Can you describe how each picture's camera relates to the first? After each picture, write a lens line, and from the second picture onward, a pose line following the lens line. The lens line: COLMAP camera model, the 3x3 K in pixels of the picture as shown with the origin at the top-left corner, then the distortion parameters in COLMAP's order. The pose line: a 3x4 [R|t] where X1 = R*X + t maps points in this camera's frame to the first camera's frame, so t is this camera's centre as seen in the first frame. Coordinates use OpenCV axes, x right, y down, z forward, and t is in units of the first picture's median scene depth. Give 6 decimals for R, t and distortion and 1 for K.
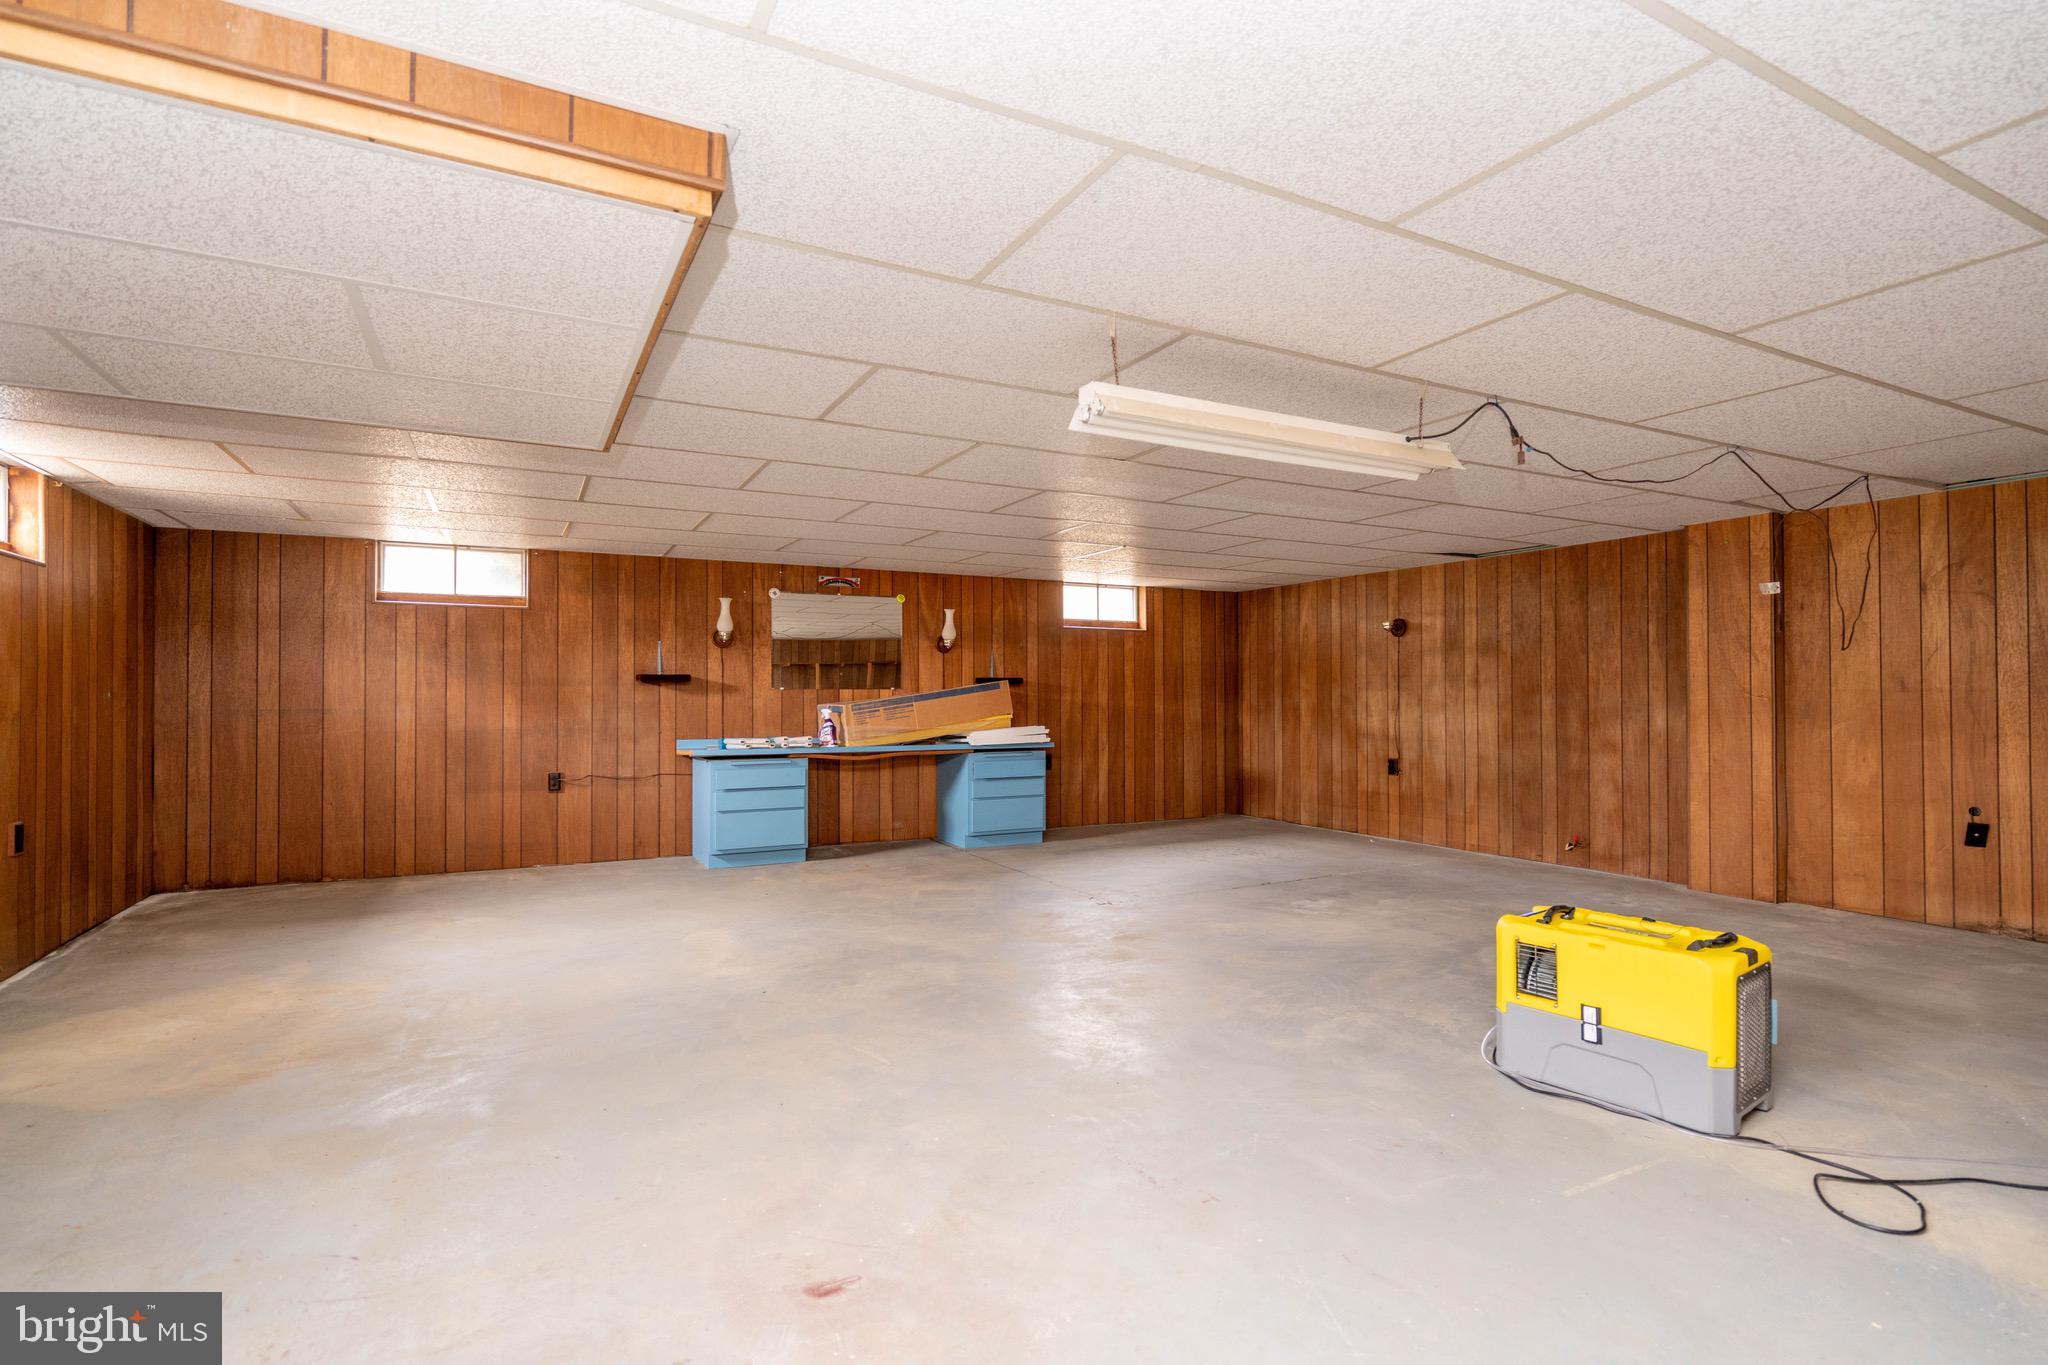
lens RADIAL K [[956.0, 0, 1010.2], [0, 956.0, 682.9], [0, 0, 1]] dist [-0.005725, 0.000915]
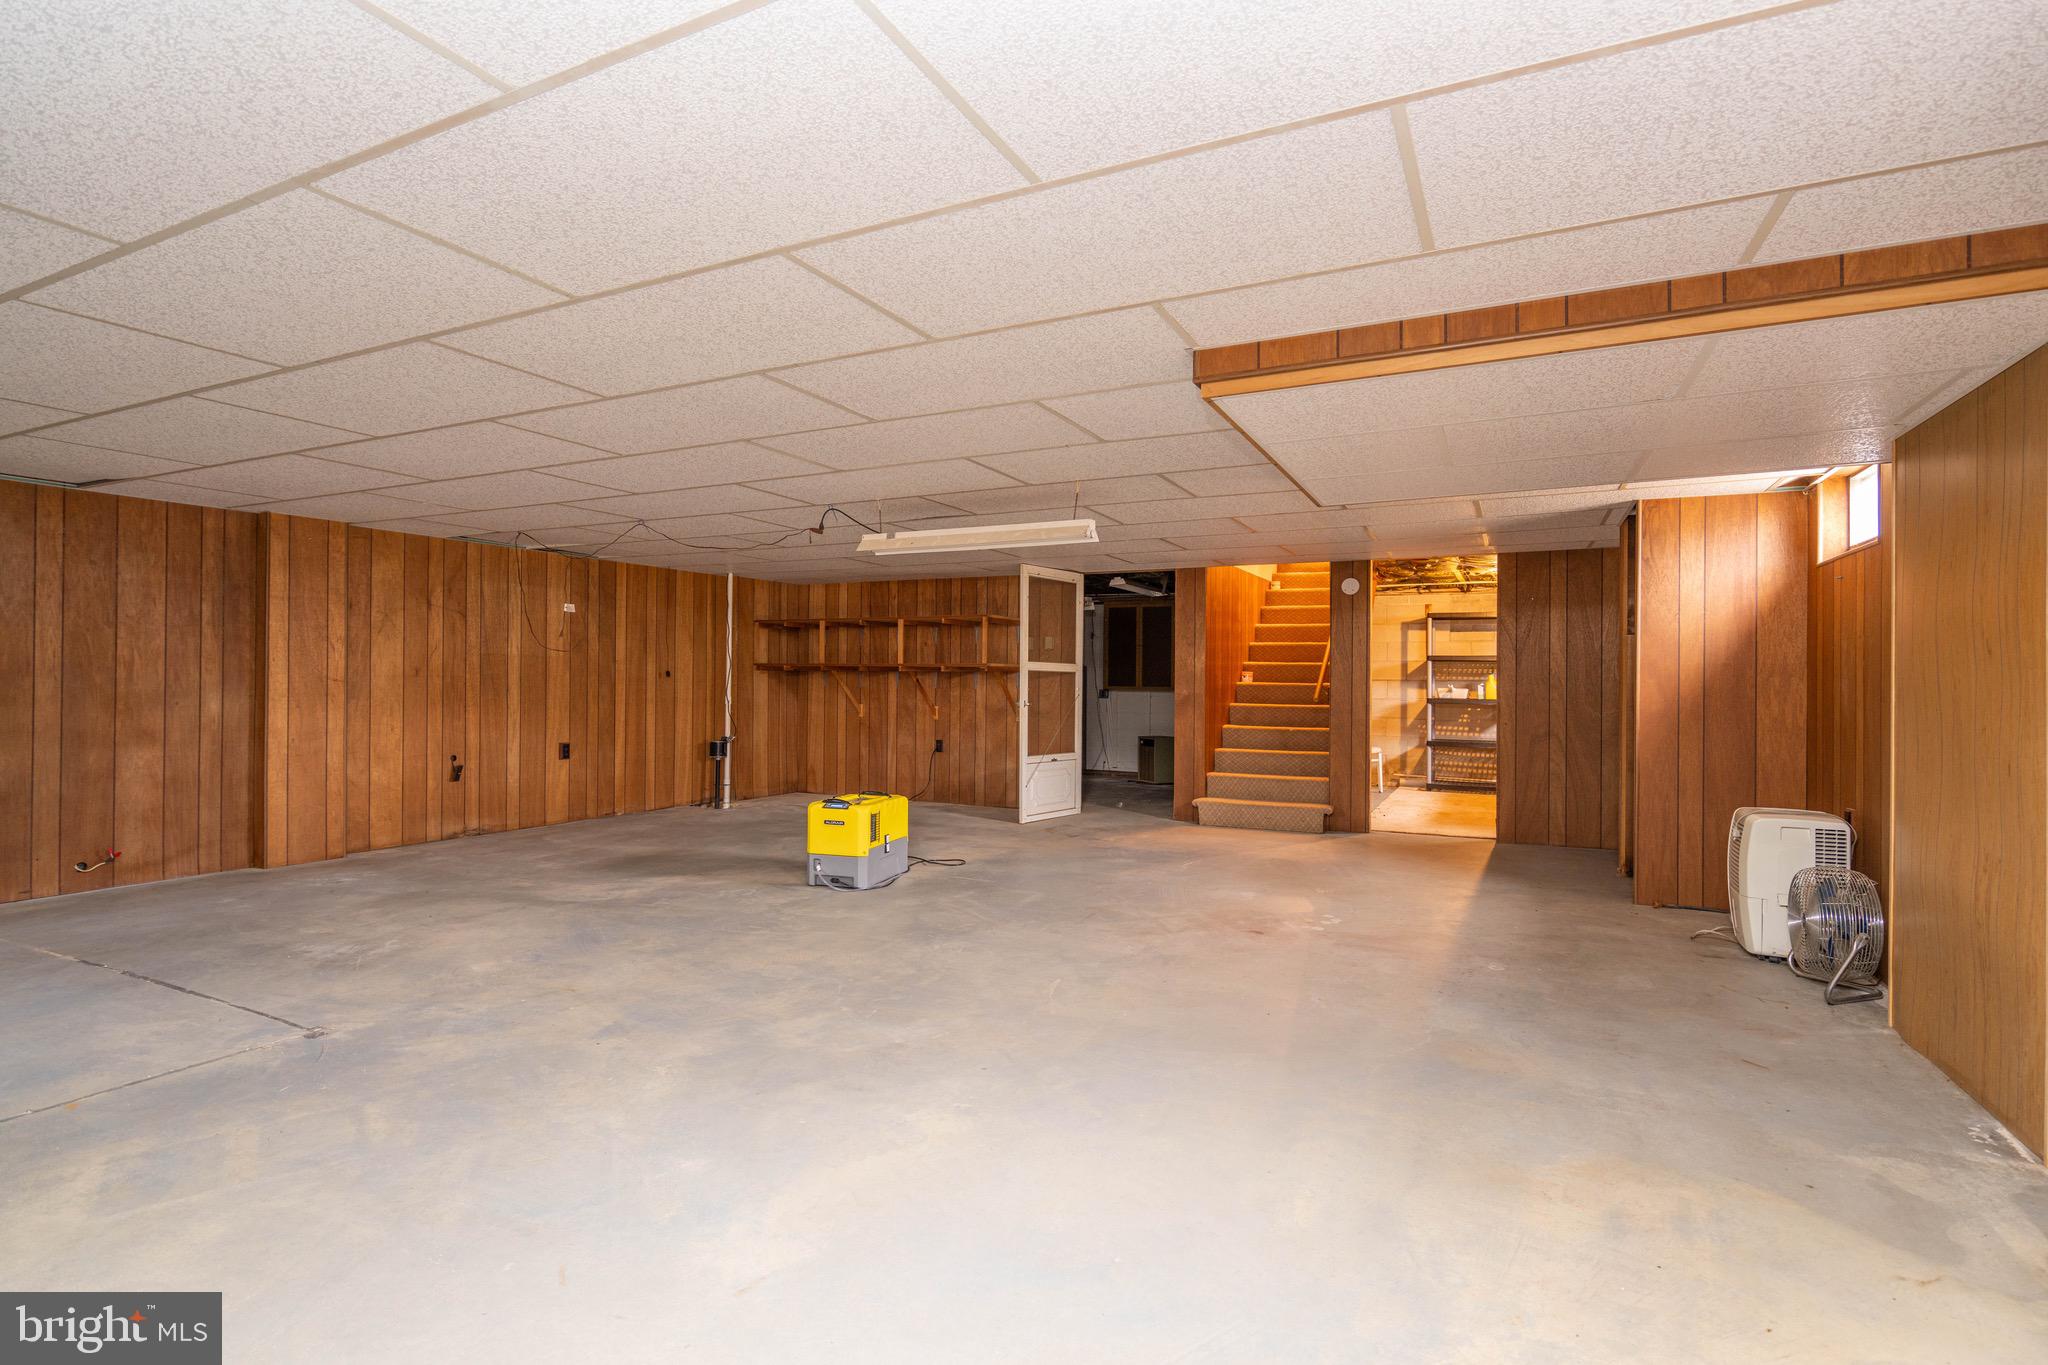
lens RADIAL K [[956.0, 0, 1020.8], [0, 956.0, 683.9], [0, 0, 1]] dist [-0.005725, 0.000915]
pose [[-0.566851, -0.003015, 0.823815, -0.560874], [-0.016116, 0.999843, -0.007430, 0.012391], [-0.823663, -0.017488, -0.566811, 0.876625]]
